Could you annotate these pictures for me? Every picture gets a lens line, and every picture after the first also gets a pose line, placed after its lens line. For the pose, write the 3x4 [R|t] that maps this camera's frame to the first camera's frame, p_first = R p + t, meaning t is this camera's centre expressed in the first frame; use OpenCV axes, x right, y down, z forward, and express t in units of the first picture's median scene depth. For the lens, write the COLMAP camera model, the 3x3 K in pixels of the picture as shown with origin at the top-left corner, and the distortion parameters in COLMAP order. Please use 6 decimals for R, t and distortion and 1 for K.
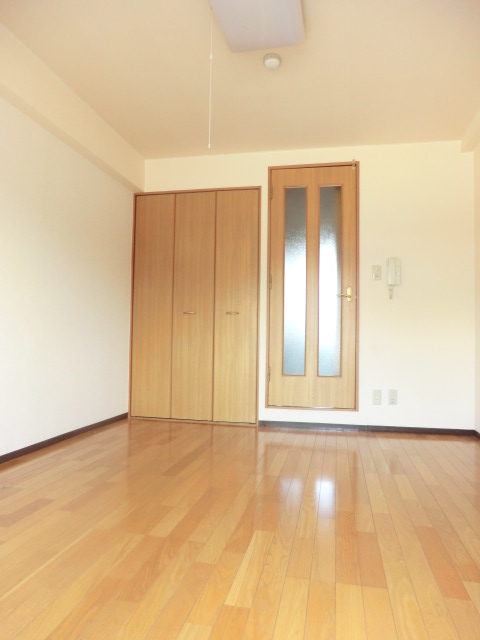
lens RADIAL K [[463.6, 0, 244.3], [0, 463.6, 318.3], [0, 0, 1]] dist [-0.022507, 0.006345]
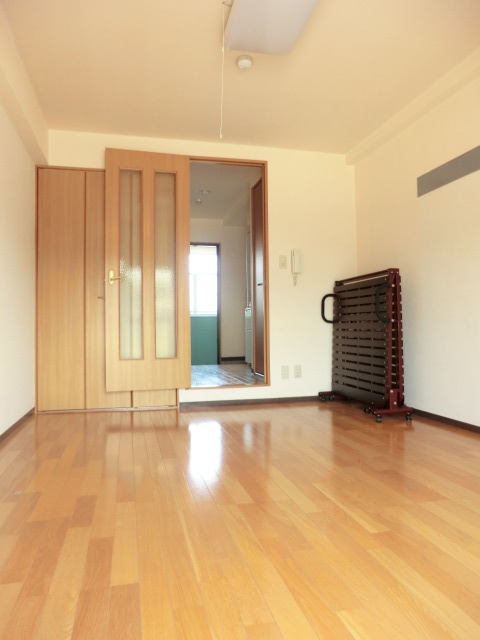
lens RADIAL K [[469.8, 0, 240.0], [0, 469.8, 320.0], [0, 0, 1]] dist [-0.138426, 0.196975]
pose [[0.902603, -0.019391, 0.430037, -0.299098], [0.002365, 0.999193, 0.040091, -0.003665], [-0.430468, -0.035169, 0.901921, 0.014192]]
